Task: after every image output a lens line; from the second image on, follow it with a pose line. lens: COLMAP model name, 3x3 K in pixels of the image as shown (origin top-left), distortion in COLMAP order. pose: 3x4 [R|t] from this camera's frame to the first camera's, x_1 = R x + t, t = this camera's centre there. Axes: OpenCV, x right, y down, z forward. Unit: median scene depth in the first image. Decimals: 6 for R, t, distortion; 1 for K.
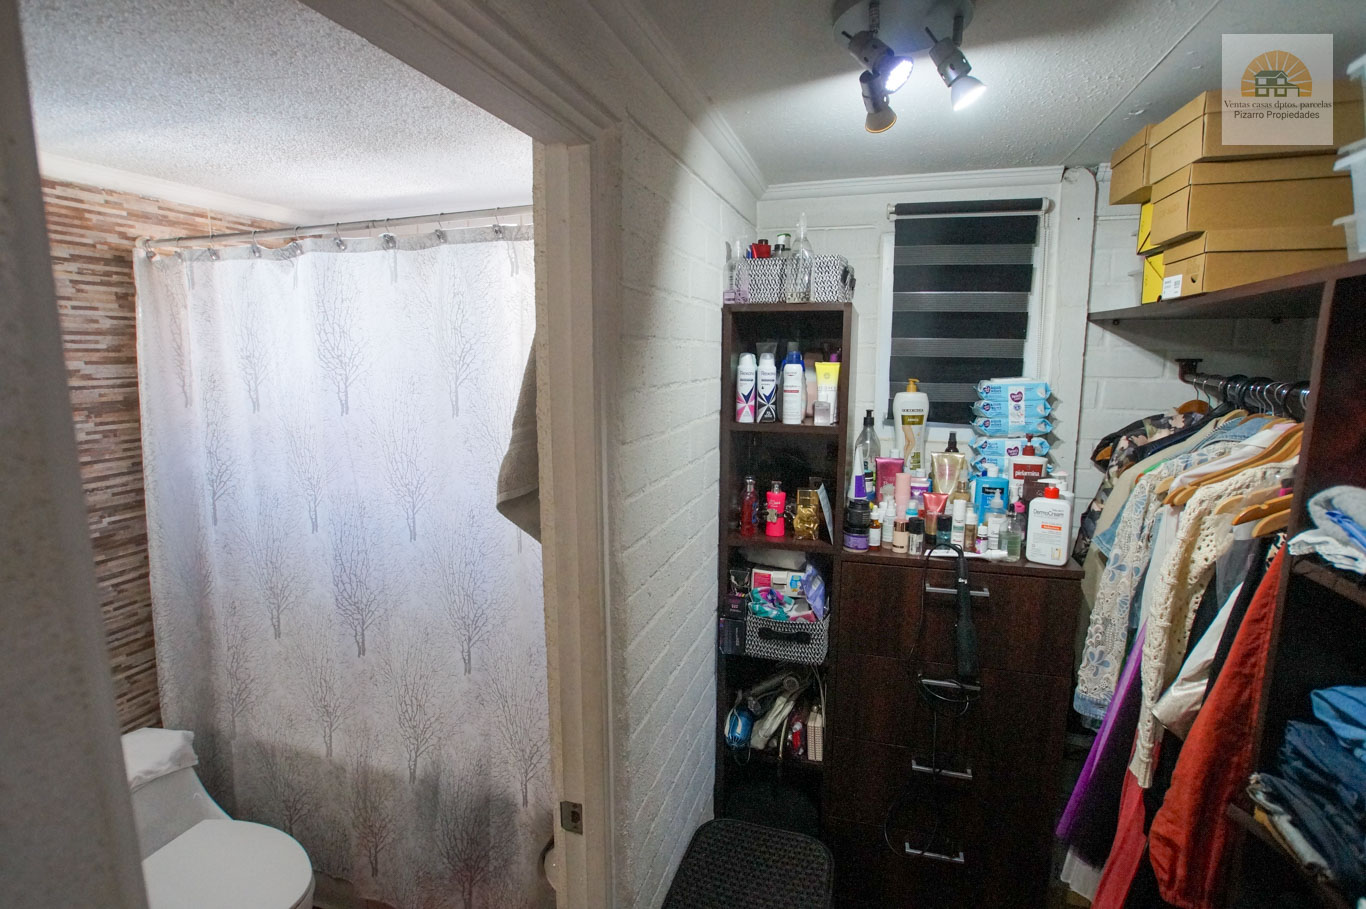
lens RADIAL K [[633.5, 0, 674.1], [0, 633.5, 429.6], [0, 0, 1]] dist [-0.073338, 0.041929]
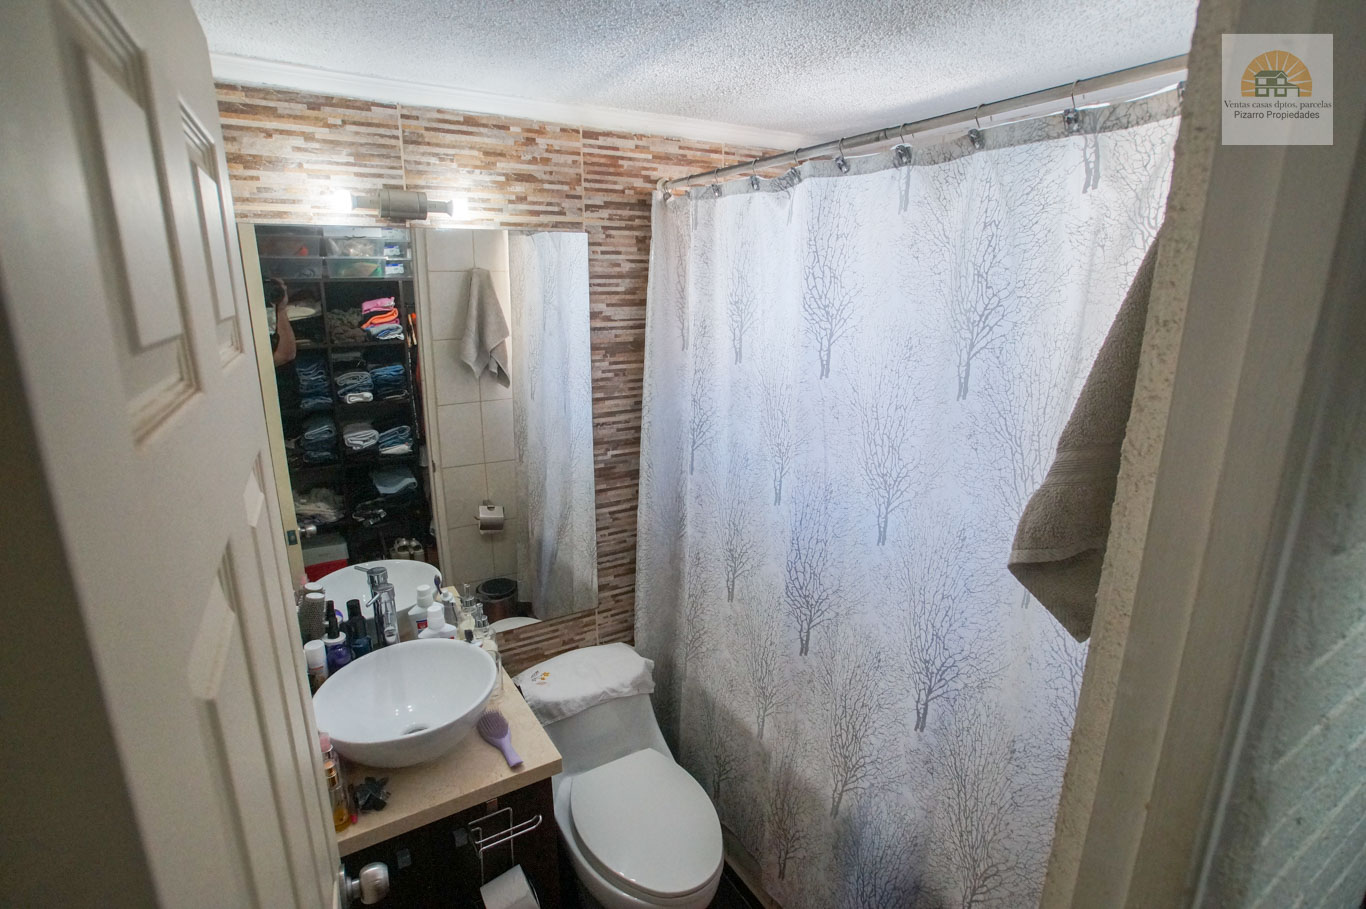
lens RADIAL K [[633.5, 0, 674.1], [0, 633.5, 429.6], [0, 0, 1]] dist [-0.073338, 0.041929]
pose [[0.725246, 0.163707, -0.668744, -0.103411], [-0.095689, 0.985860, 0.137563, -0.053647], [0.681808, -0.035776, 0.730656, 0.253514]]
